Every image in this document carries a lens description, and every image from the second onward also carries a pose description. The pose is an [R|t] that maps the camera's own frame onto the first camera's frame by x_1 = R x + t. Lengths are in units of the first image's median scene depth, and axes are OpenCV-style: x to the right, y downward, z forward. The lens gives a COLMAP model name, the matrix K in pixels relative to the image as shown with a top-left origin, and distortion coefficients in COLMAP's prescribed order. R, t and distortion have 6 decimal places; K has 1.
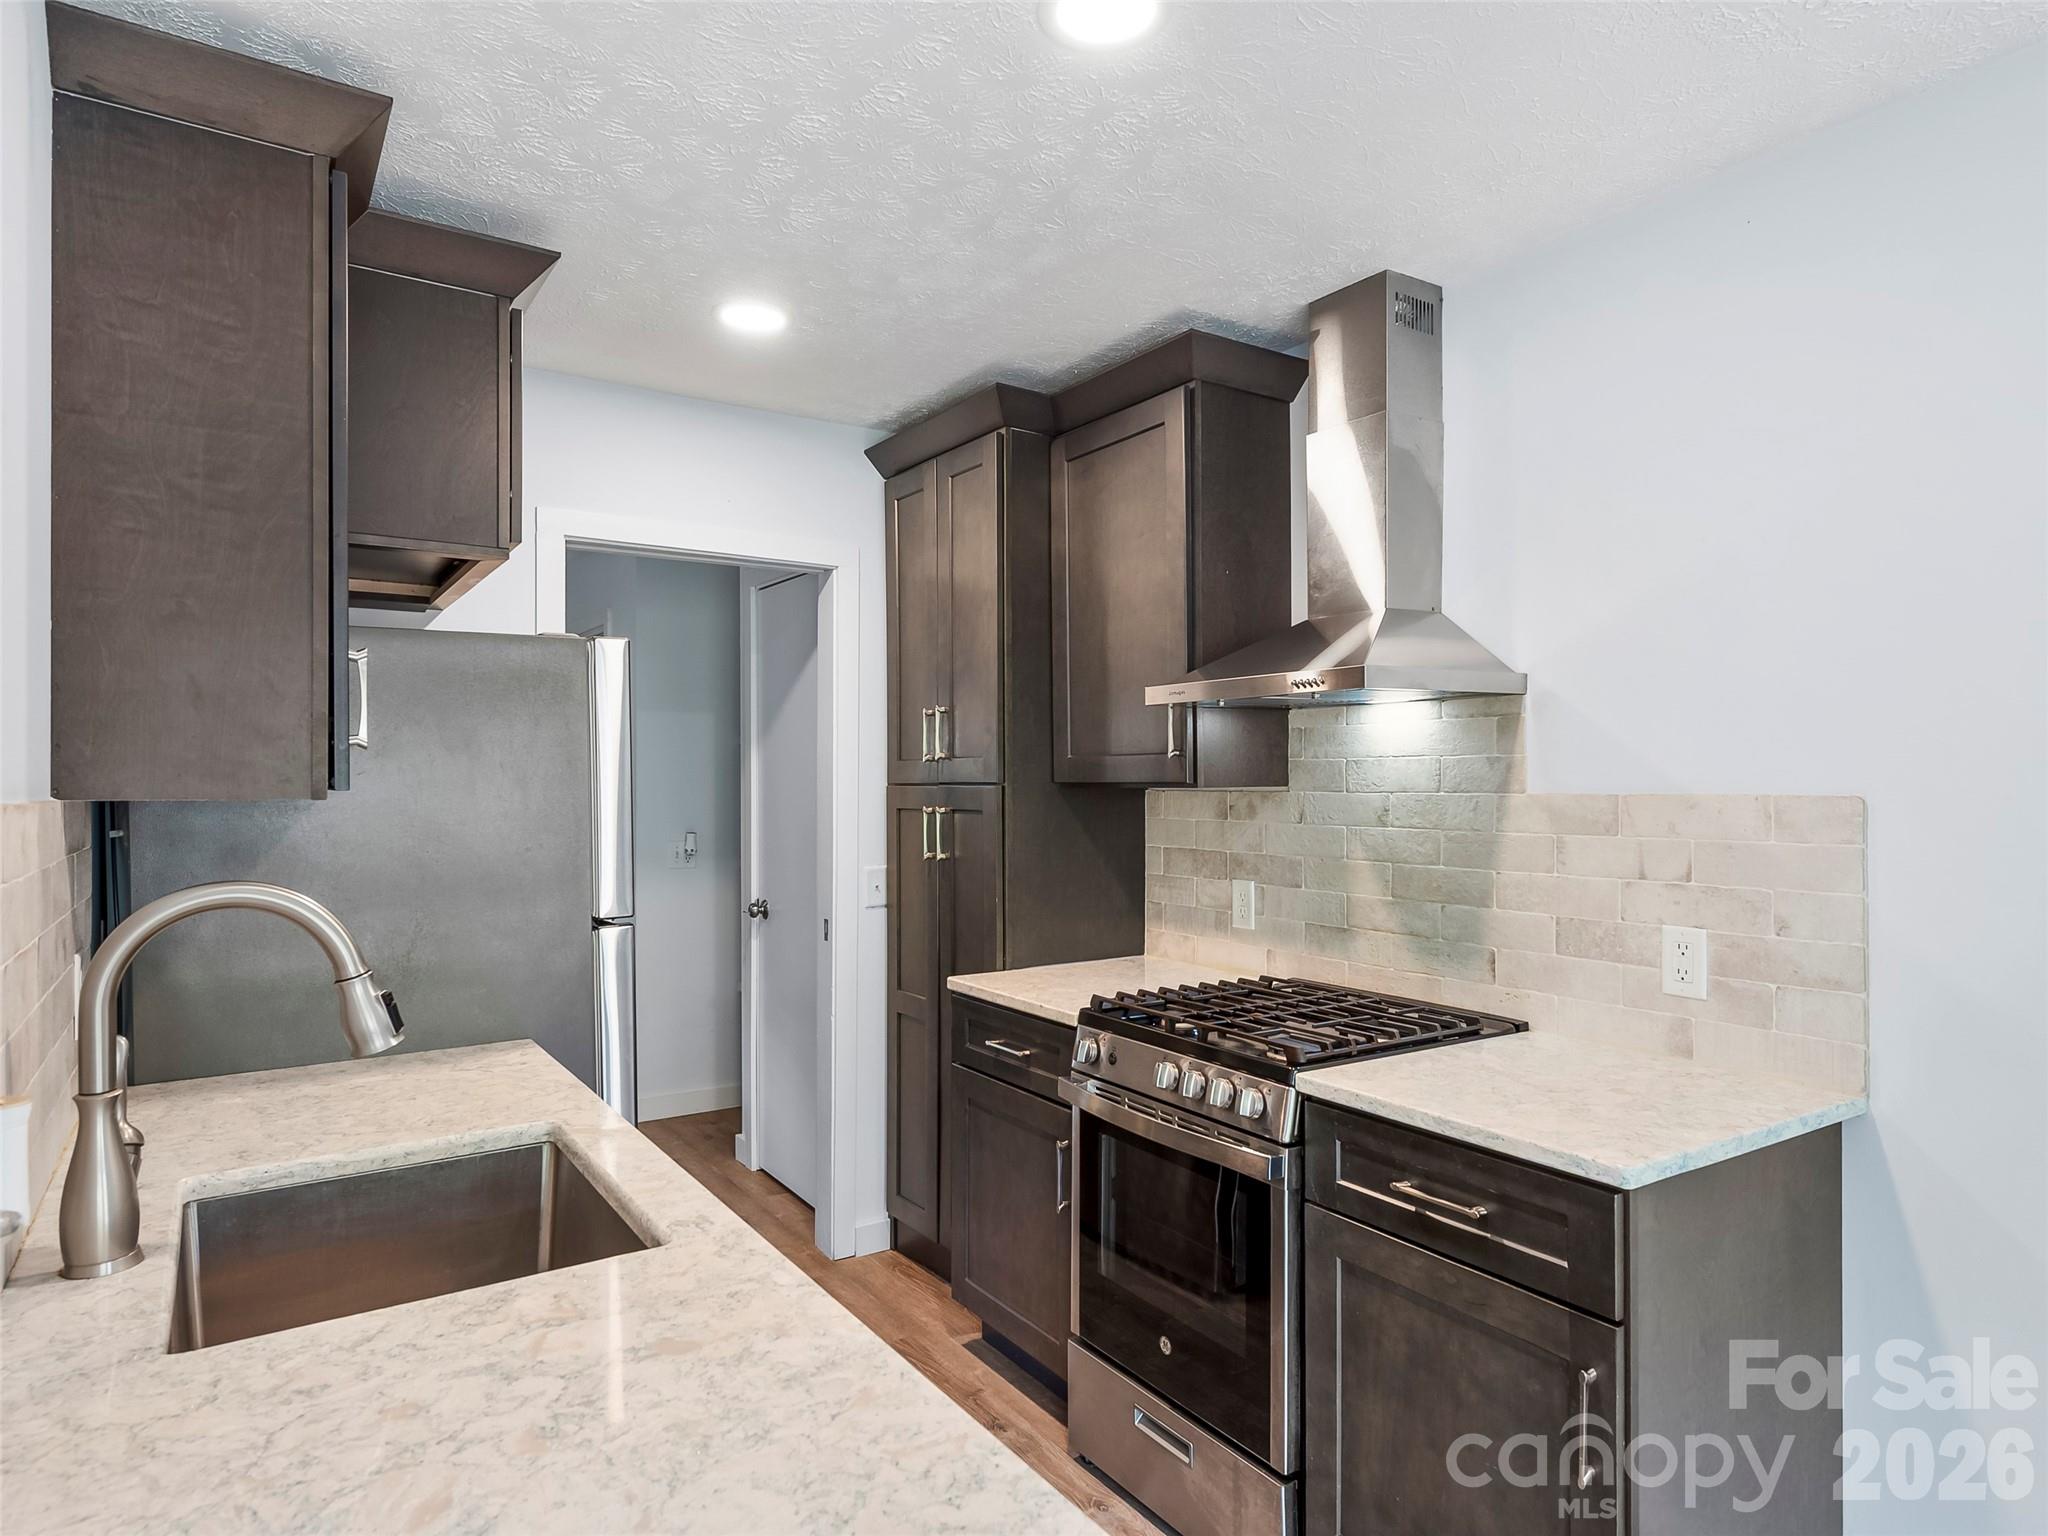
lens RADIAL K [[1172.8, 0, 1017.9], [0, 1172.8, 785.4], [0, 0, 1]] dist [0.024242, -0.000613]
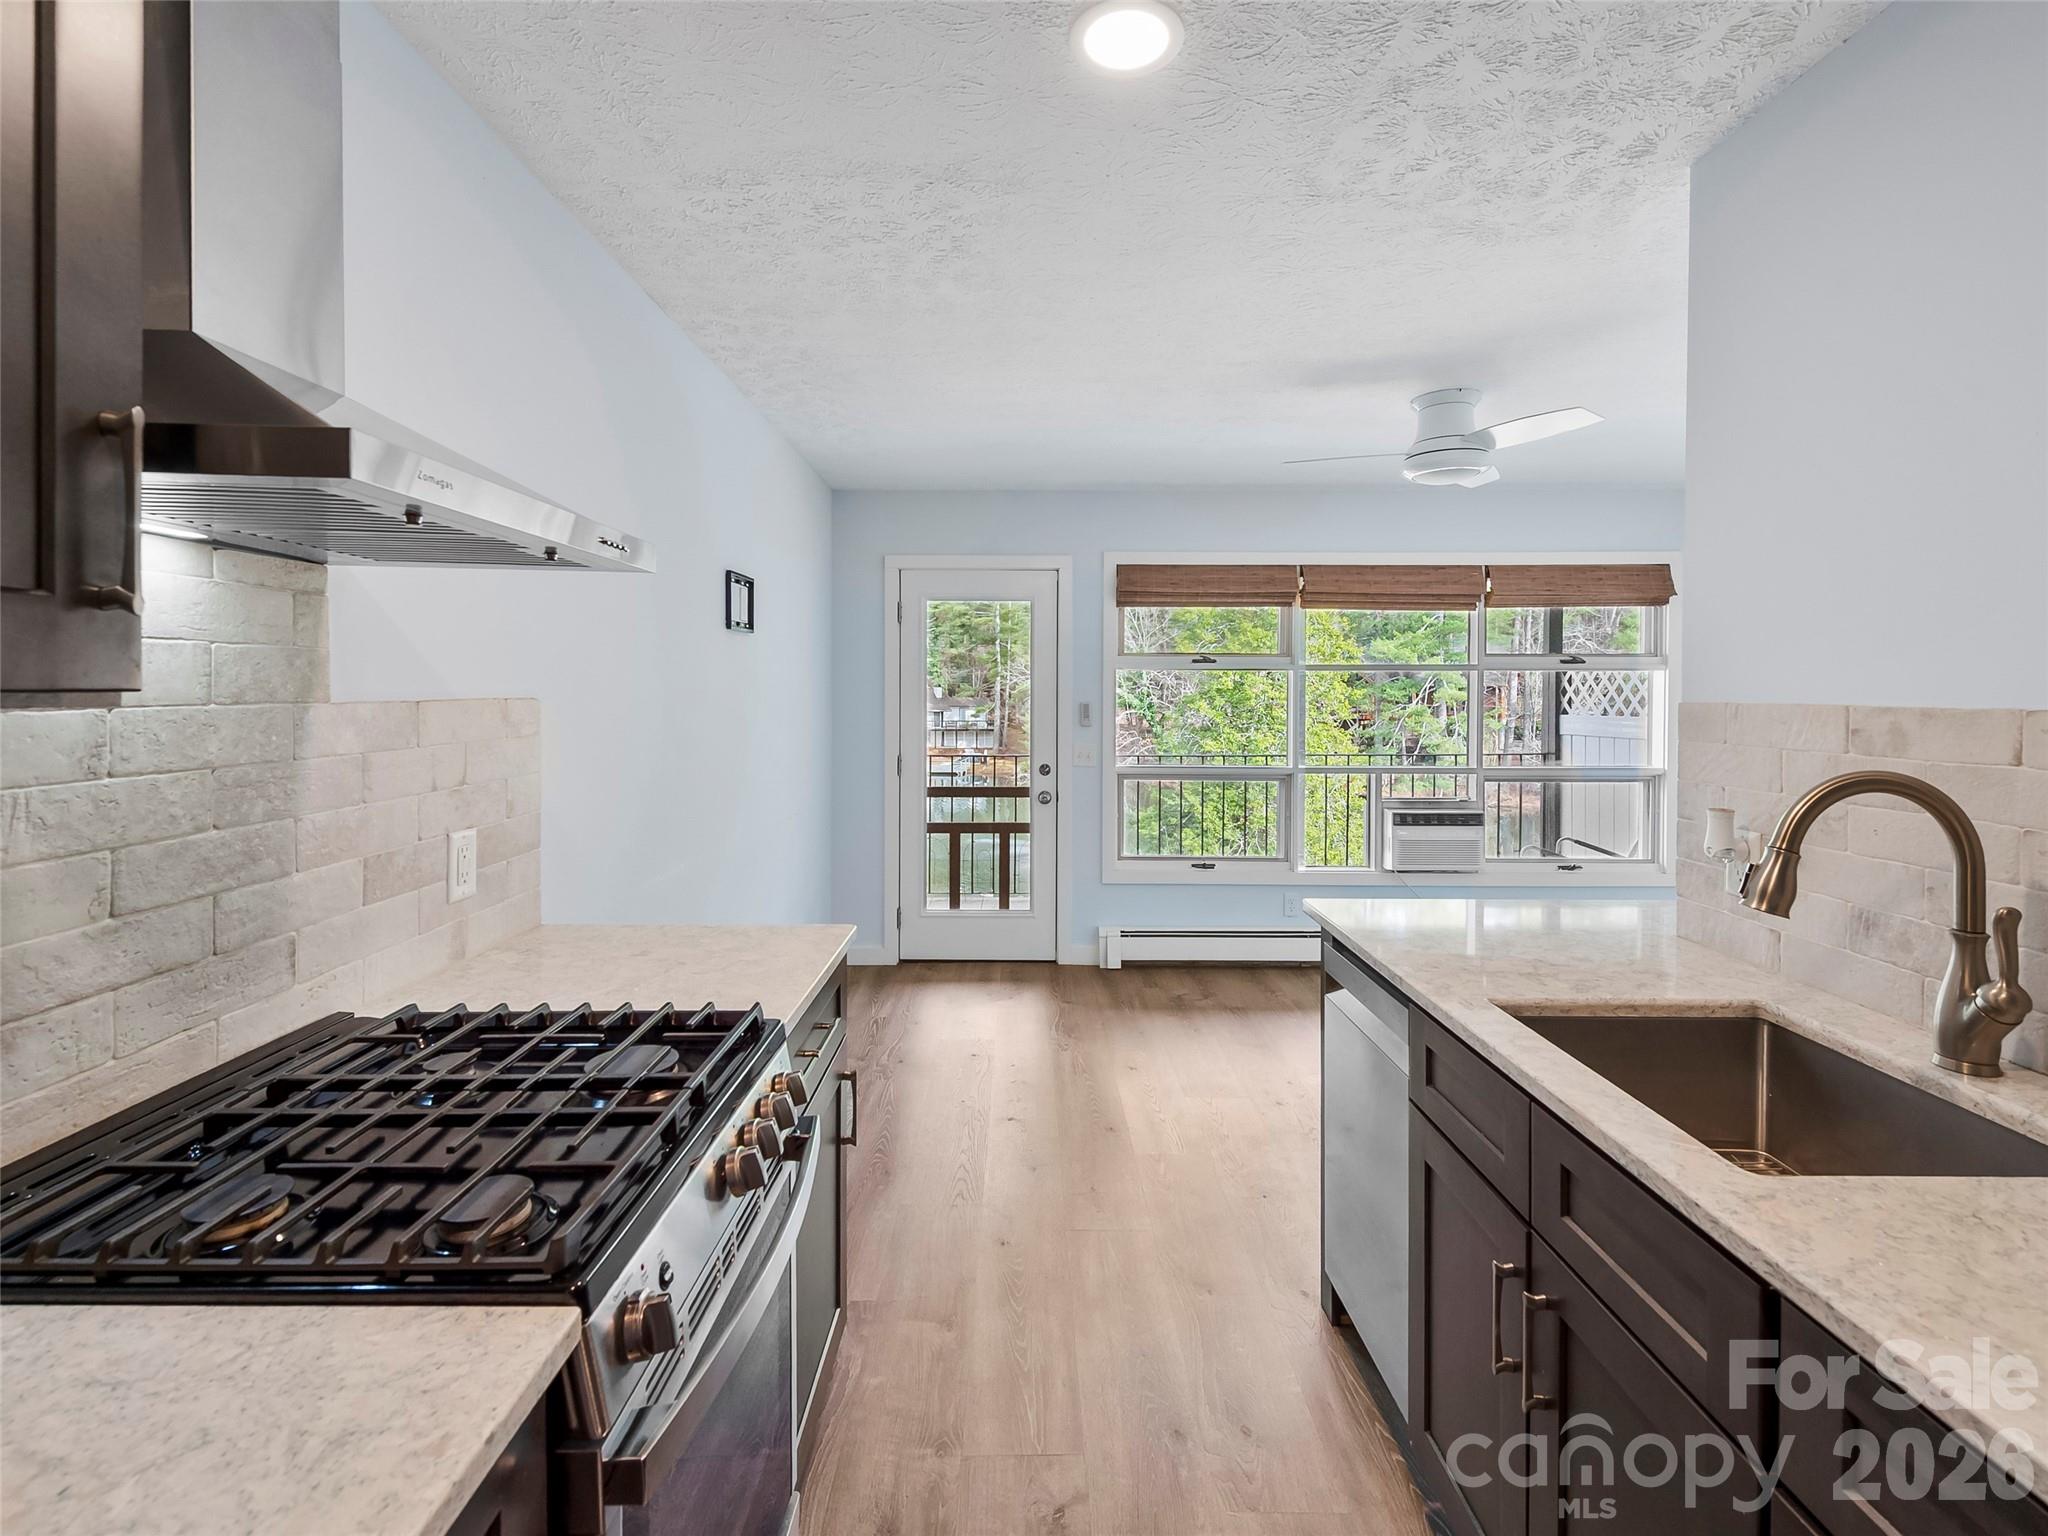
lens RADIAL K [[937.2, 0, 1026.1], [0, 937.2, 694.7], [0, 0, 1]] dist [0.018859, -0.000054]
pose [[-0.833436, -0.006020, 0.552583, -0.240602], [-0.000328, 0.999946, 0.010399, -0.004177], [-0.552616, 0.008486, -0.833393, 1.188939]]
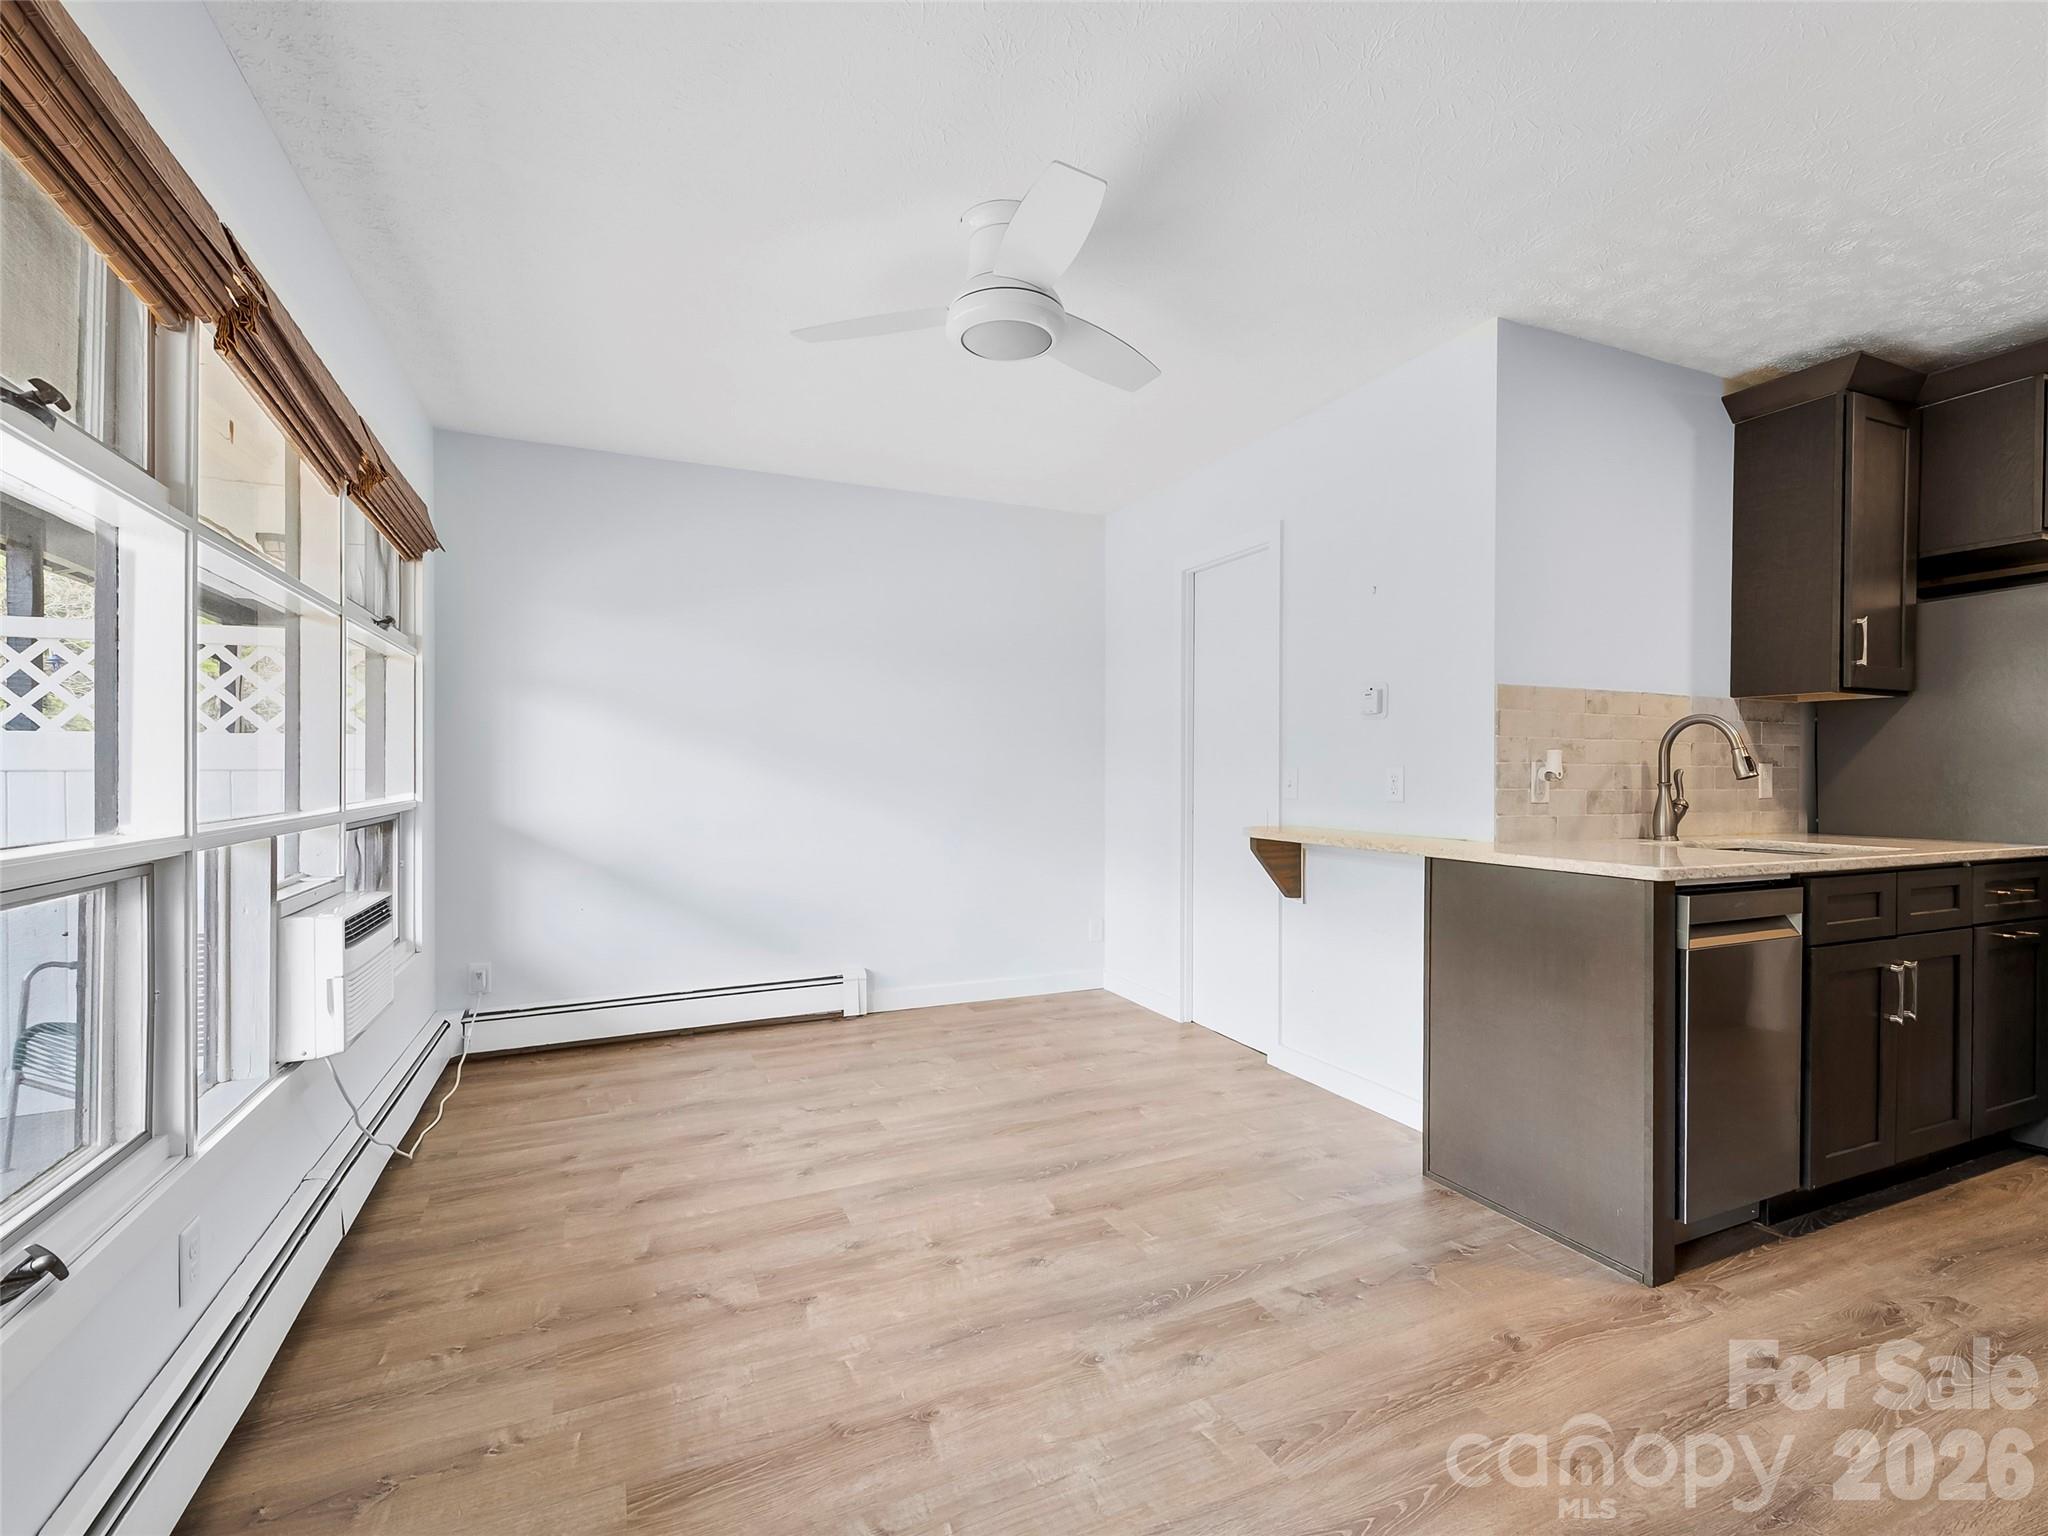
lens RADIAL K [[933.0, 0, 1031.2], [0, 933.0, 781.5], [0, 0, 1]] dist [0.018450, -0.007997]
pose [[-0.162269, 0.007749, -0.986716, 0.929327], [-0.011087, 0.999892, 0.009676, 0.122227], [0.986684, 0.012509, -0.162165, -0.111875]]
